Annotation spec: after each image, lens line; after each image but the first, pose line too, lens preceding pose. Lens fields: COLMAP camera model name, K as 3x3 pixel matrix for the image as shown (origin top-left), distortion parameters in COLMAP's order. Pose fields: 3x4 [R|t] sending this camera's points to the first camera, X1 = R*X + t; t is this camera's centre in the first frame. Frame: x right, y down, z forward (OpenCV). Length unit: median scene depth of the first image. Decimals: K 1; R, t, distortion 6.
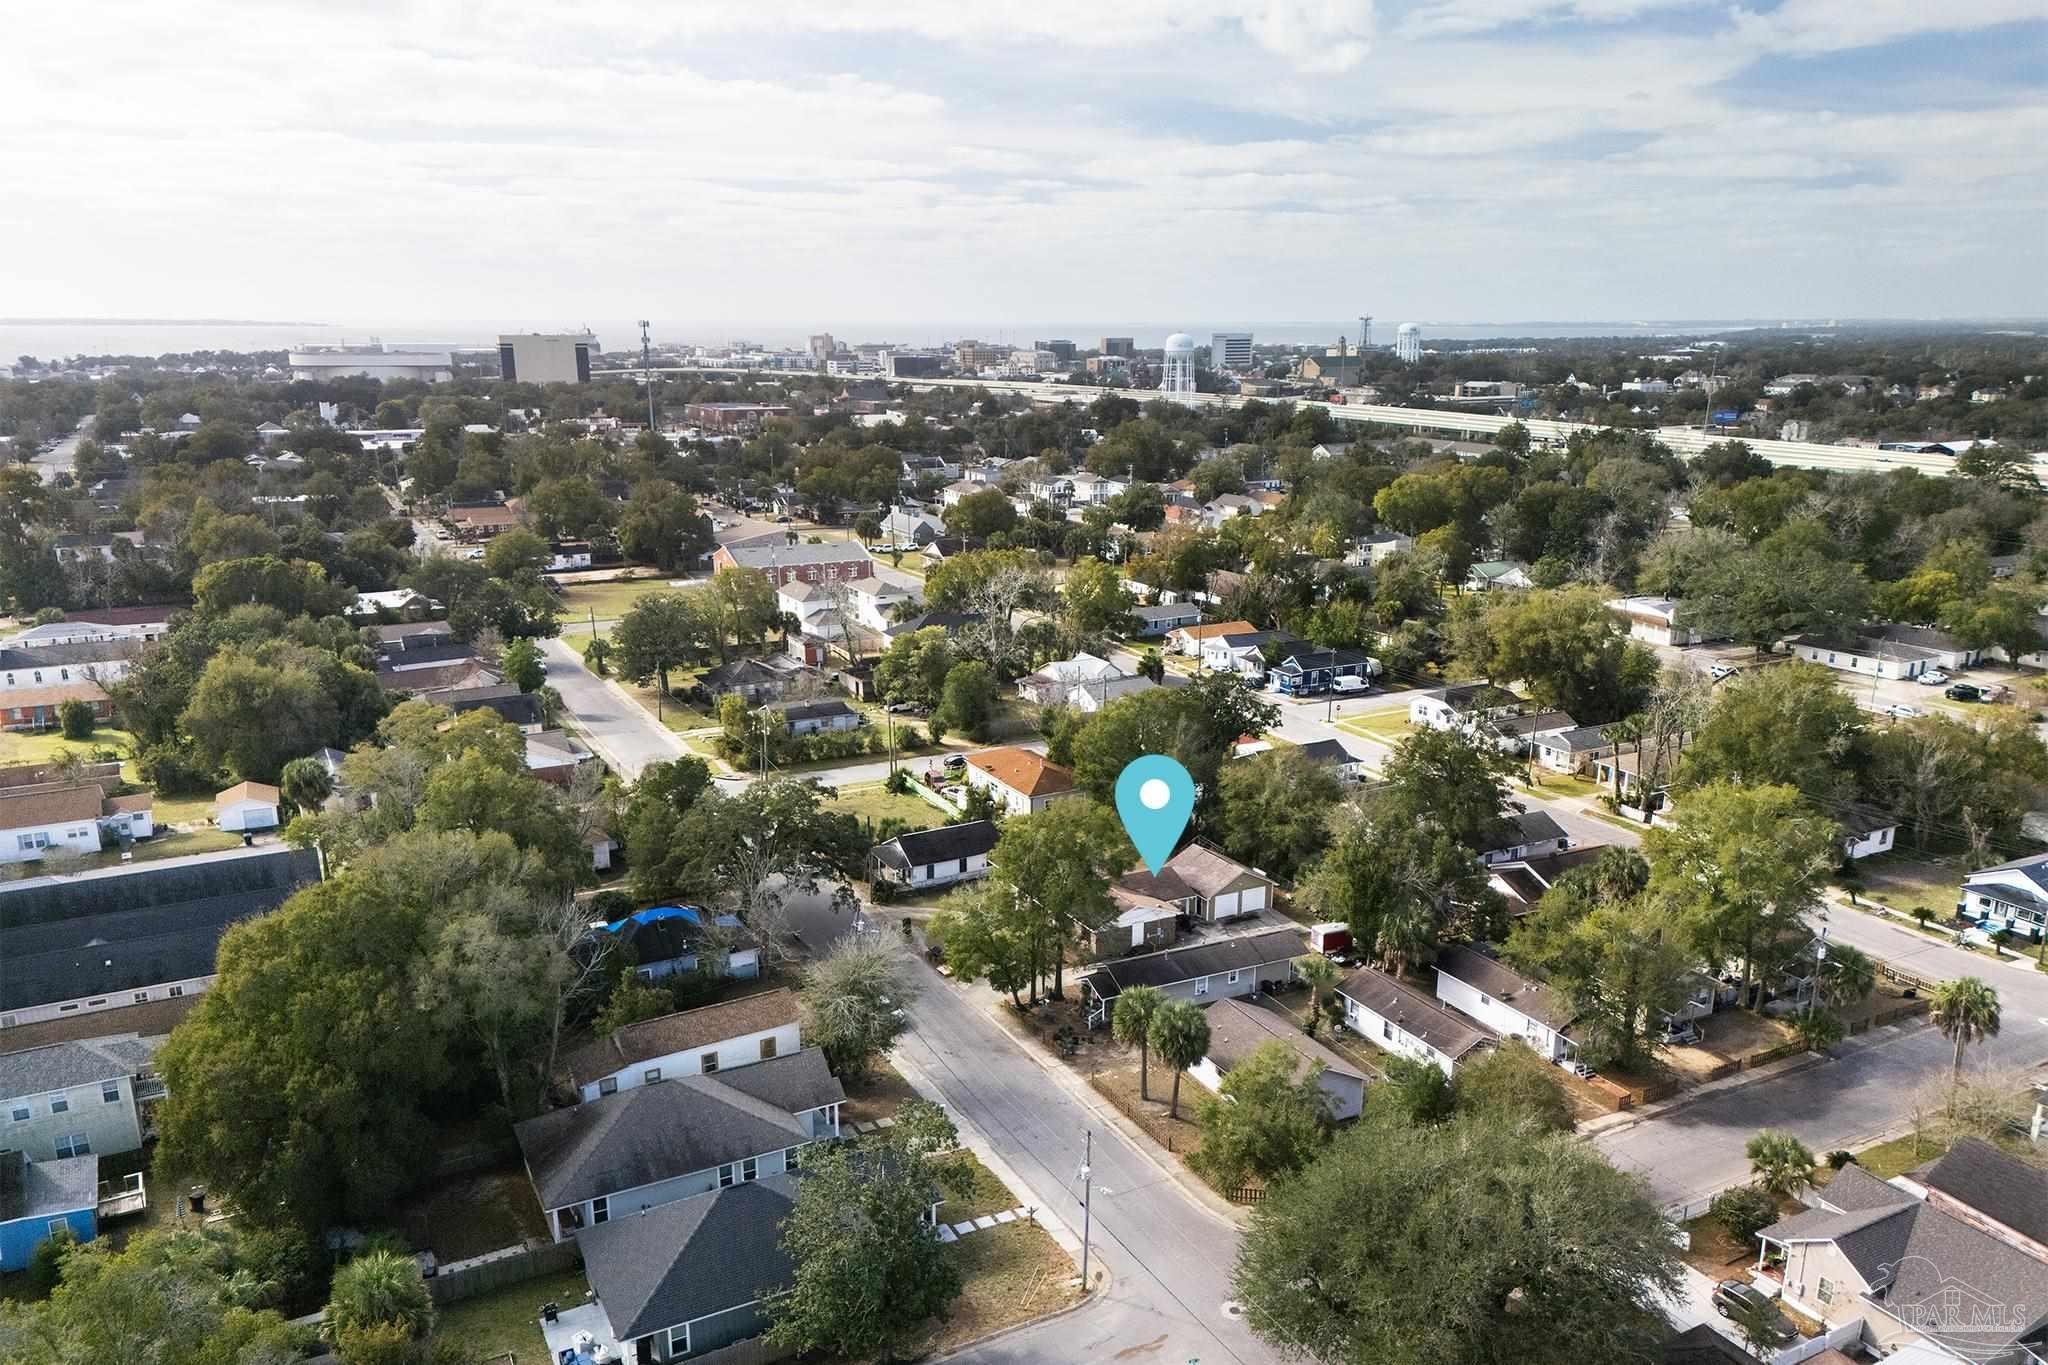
lens RADIAL K [[1531.8, 0, 1014.7], [0, 1531.8, 652.9], [0, 0, 1]] dist [0.053723, -0.064162]
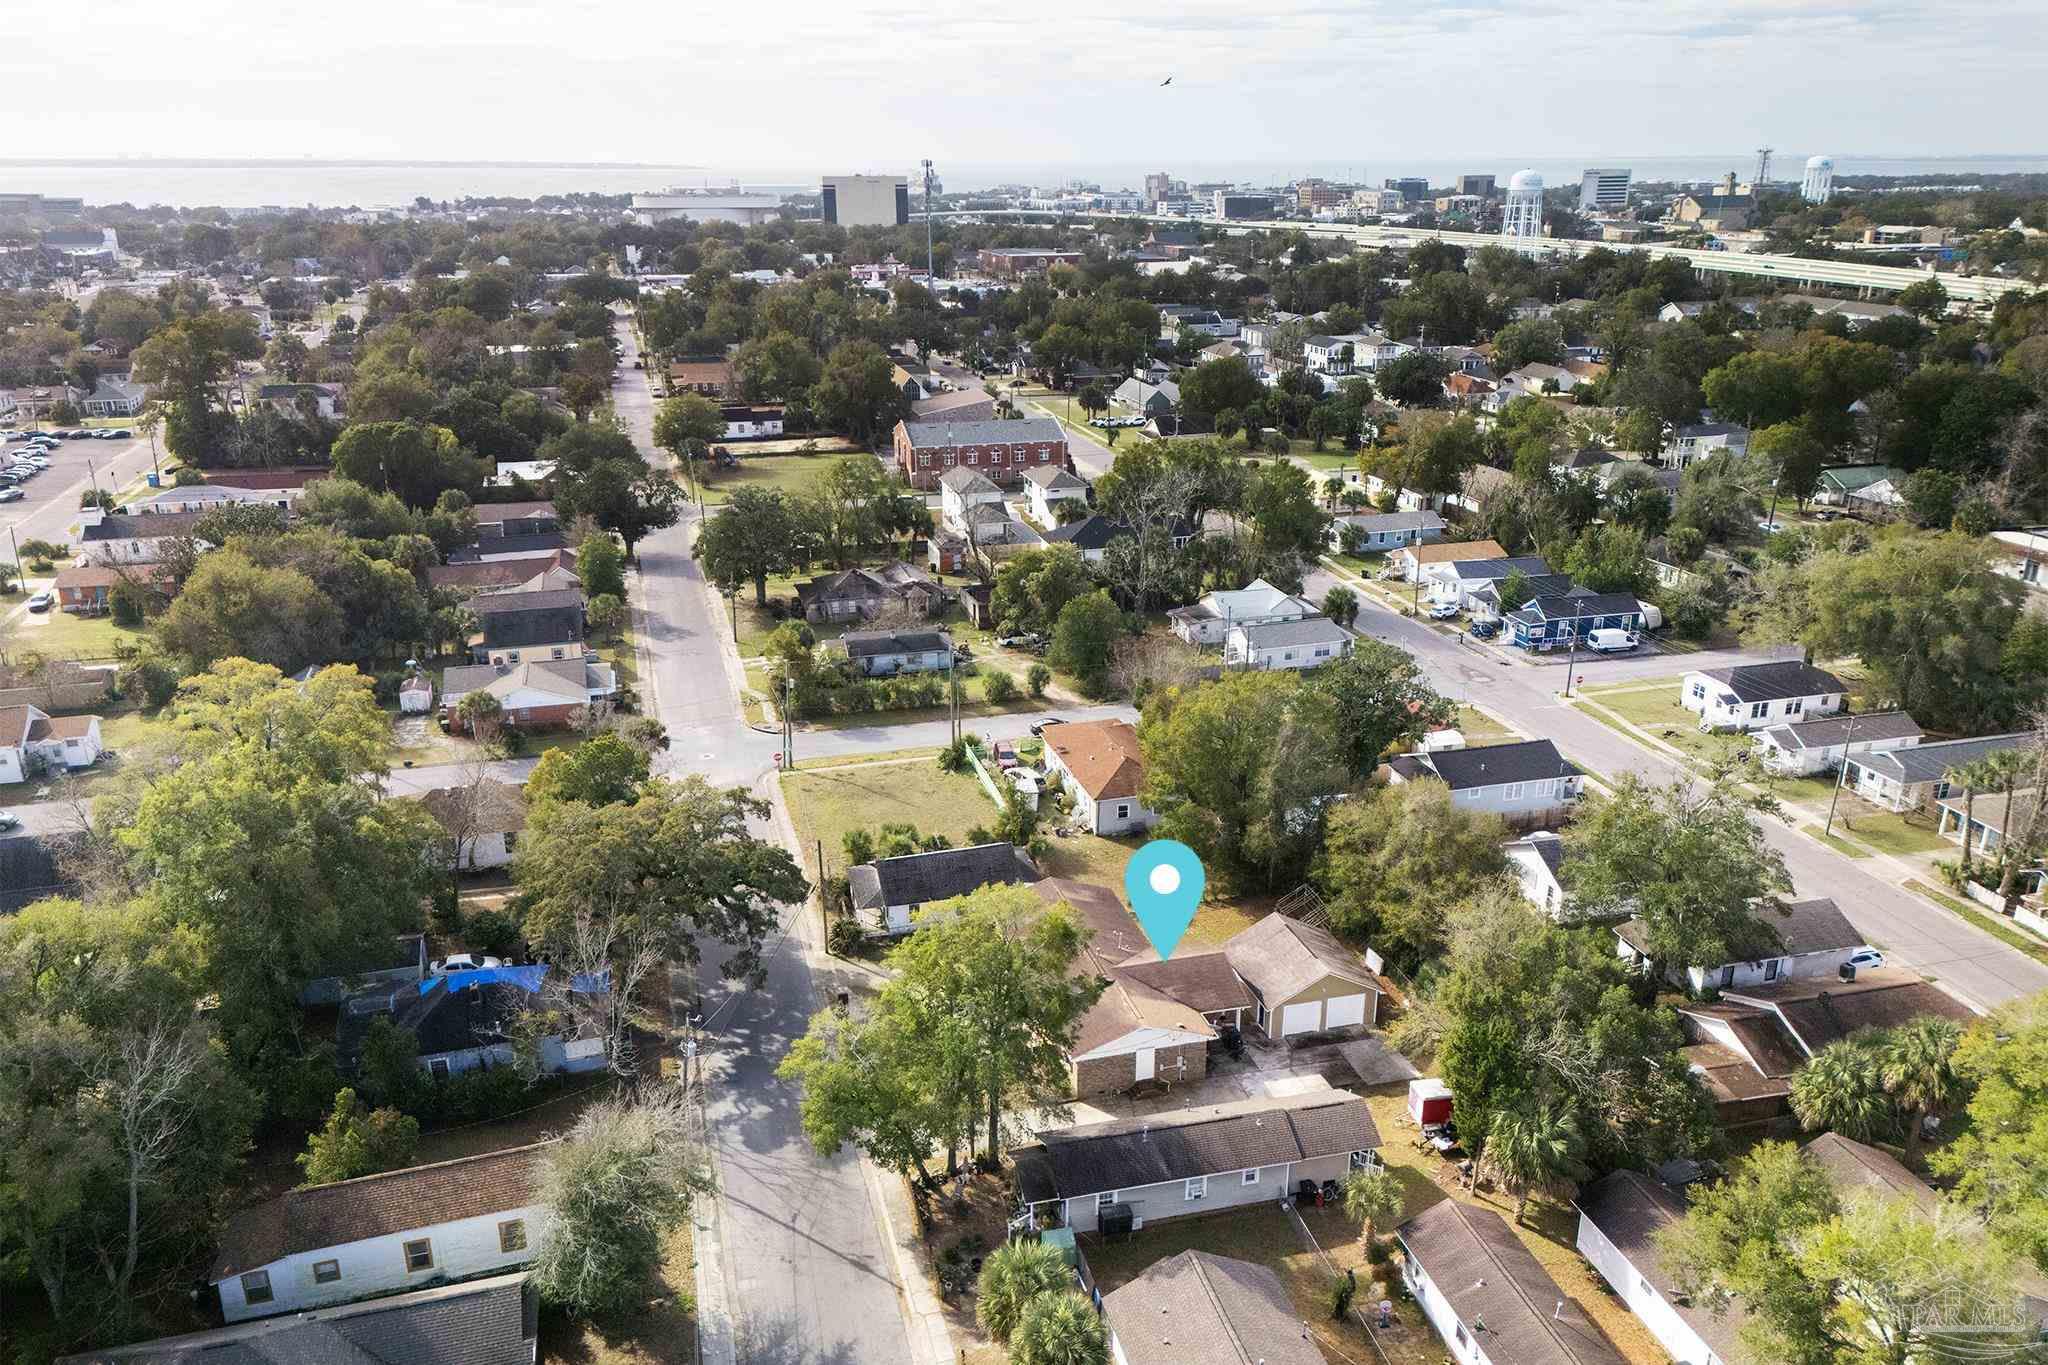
lens RADIAL K [[1531.8, 0, 1014.7], [0, 1531.8, 652.9], [0, 0, 1]] dist [0.053723, -0.064162]
pose [[0.976001, 0.061990, -0.208755, 0.076782], [-0.041405, 0.993966, 0.101577, -0.032934], [0.213792, -0.090496, 0.972679, 0.165764]]
